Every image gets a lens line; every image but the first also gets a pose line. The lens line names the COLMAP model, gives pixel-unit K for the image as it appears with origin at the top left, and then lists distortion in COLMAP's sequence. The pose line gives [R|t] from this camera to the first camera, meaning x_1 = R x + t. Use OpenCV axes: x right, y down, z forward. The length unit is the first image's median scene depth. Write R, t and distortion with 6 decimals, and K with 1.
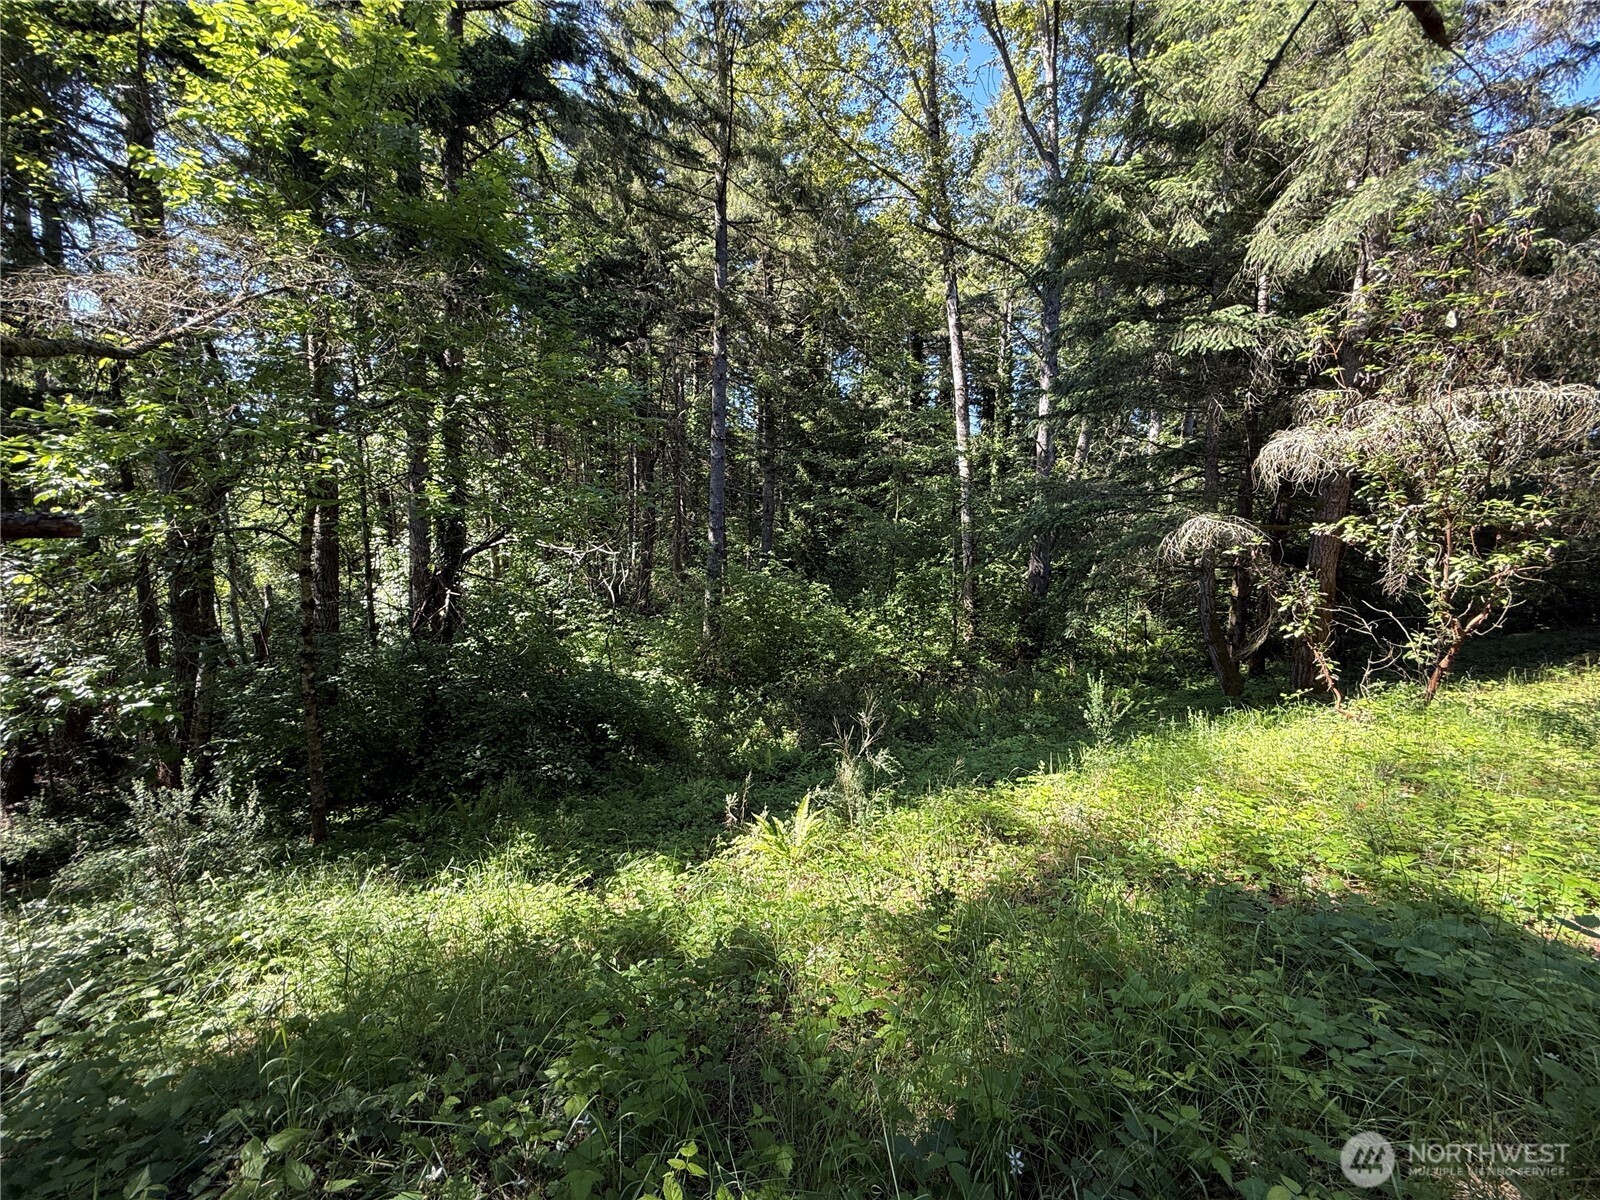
lens RADIAL K [[640.3, 0, 800.7], [0, 640.3, 600.5], [0, 0, 1]] dist [-0.000830, 0.000430]
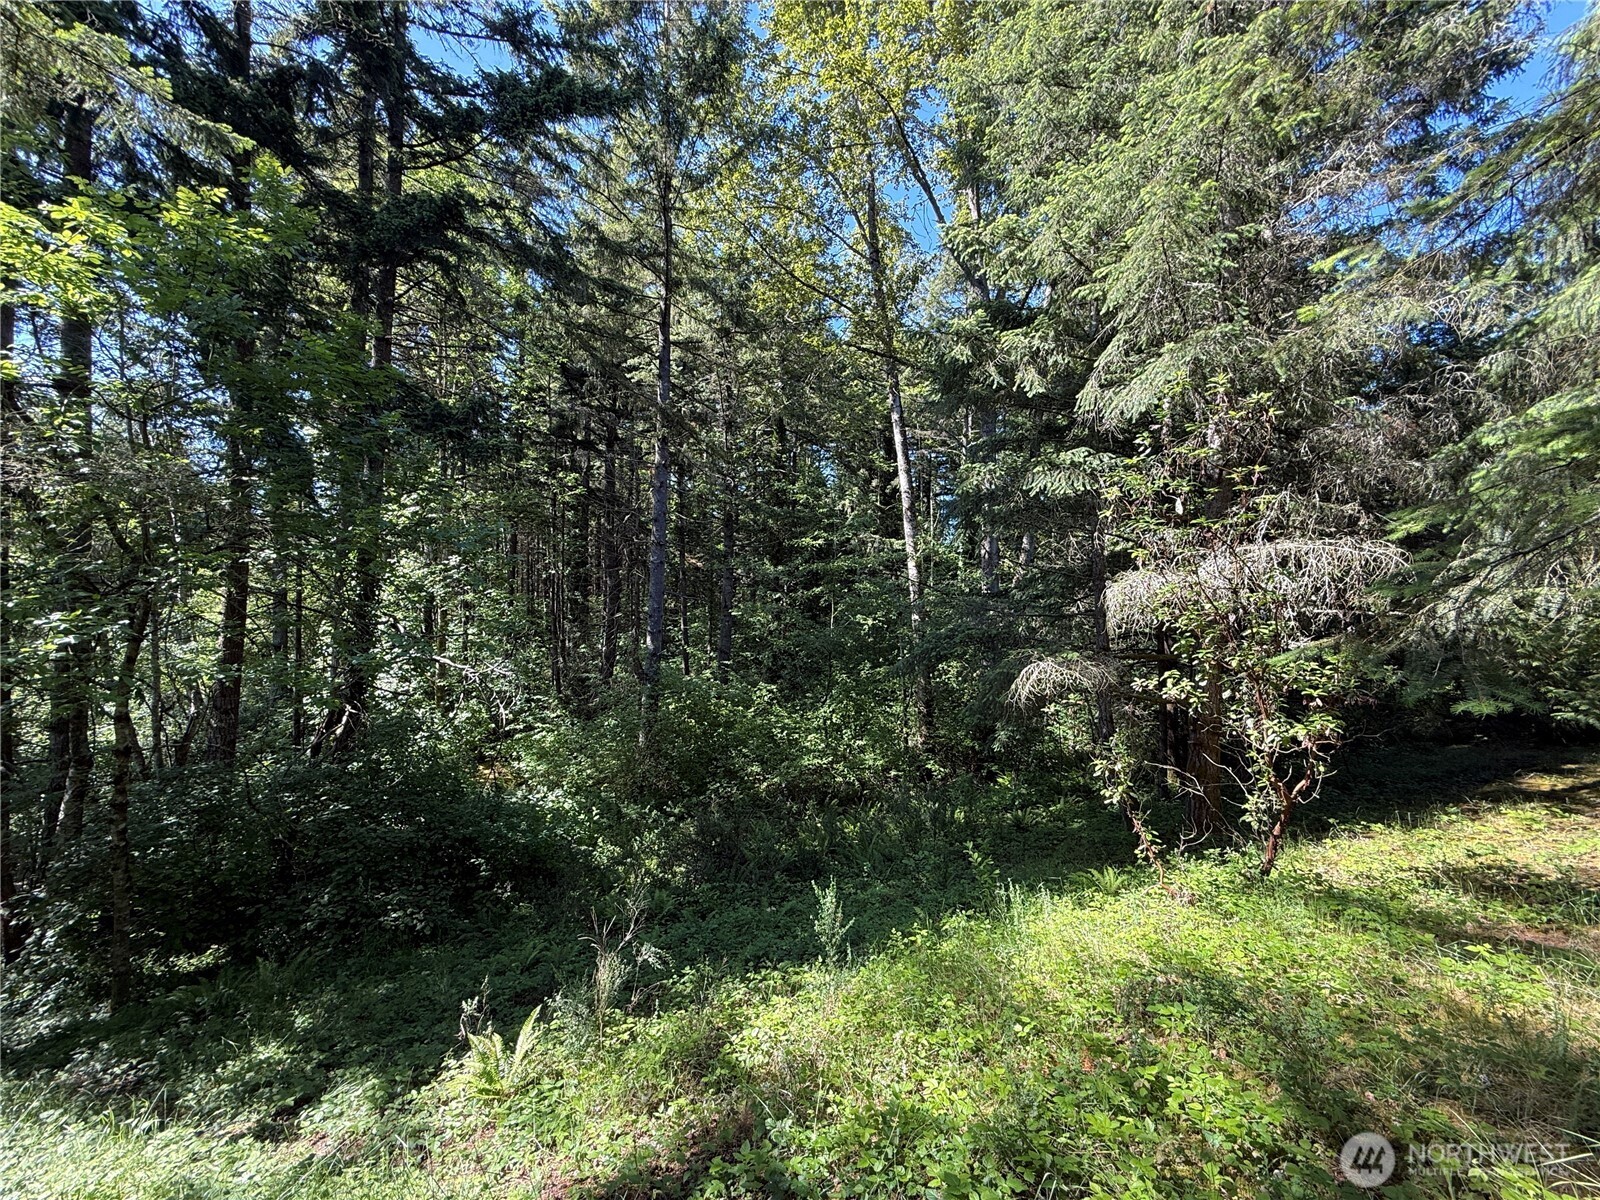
lens RADIAL K [[640.3, 0, 799.8], [0, 640.3, 599.9], [0, 0, 1]] dist [-0.000830, 0.000430]
pose [[0.999987, -0.000794, 0.004996, 0.137931], [0.001420, 0.991947, -0.126644, -0.055760], [-0.004855, 0.126650, 0.991936, 0.010676]]
